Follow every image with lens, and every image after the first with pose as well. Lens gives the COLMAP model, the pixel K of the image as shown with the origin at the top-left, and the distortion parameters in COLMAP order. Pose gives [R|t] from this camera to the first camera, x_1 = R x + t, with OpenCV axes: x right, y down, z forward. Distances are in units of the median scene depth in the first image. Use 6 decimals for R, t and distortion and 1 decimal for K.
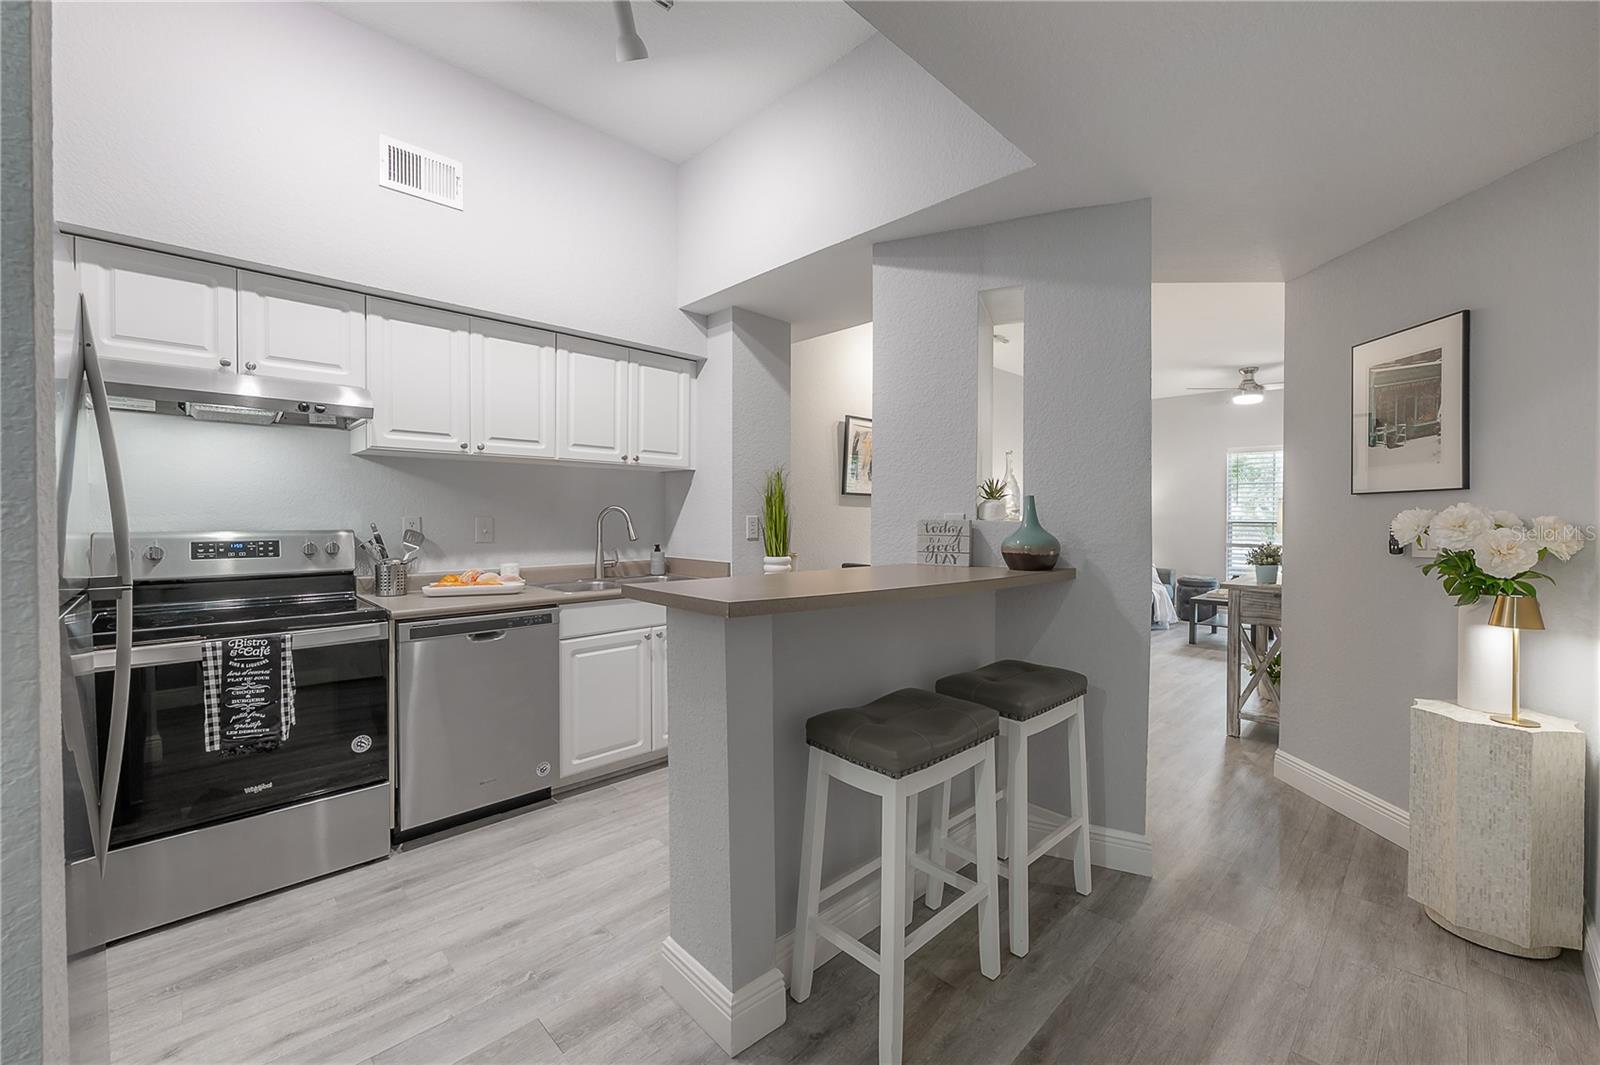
lens RADIAL K [[646.7, 0, 821.2], [0, 646.7, 525.1], [0, 0, 1]] dist [-0.004486, 0.000640]
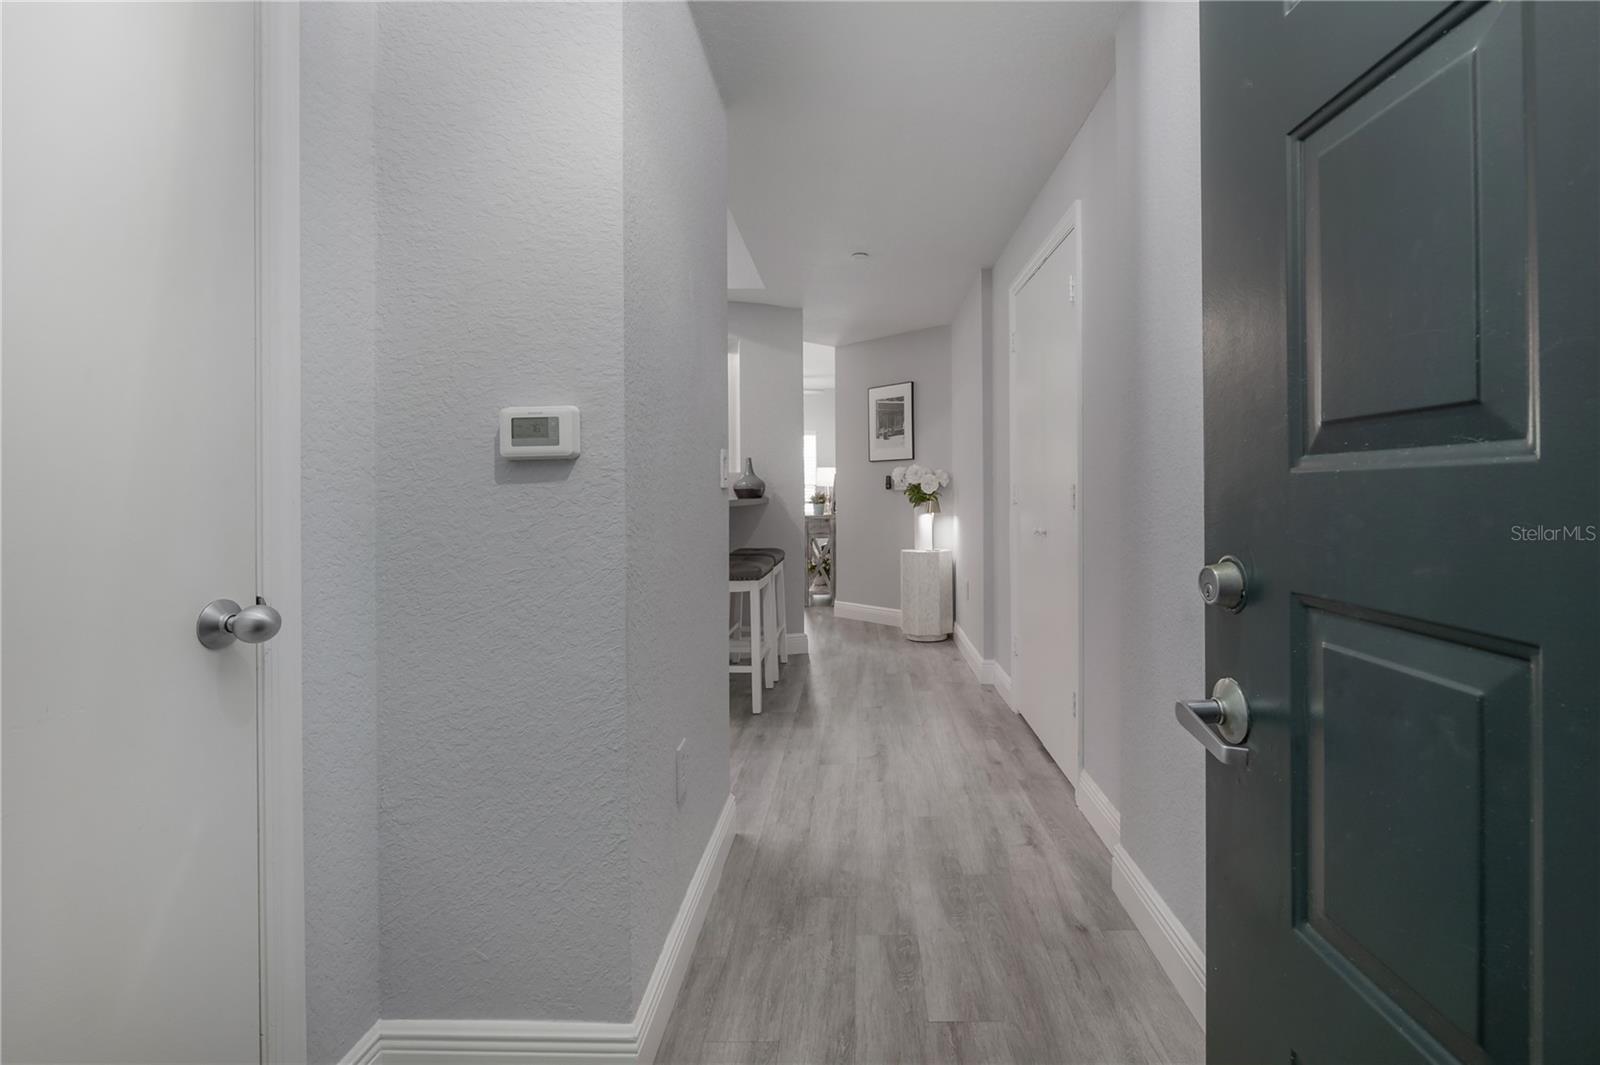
lens RADIAL K [[646.7, 0, 861.0], [0, 646.7, 492.6], [0, 0, 1]] dist [-0.004486, 0.000640]
pose [[0.714370, -0.006621, 0.699737, -0.671859], [0.019643, 0.999751, -0.010594, 0.075750], [-0.699493, 0.021313, 0.714322, -0.461627]]
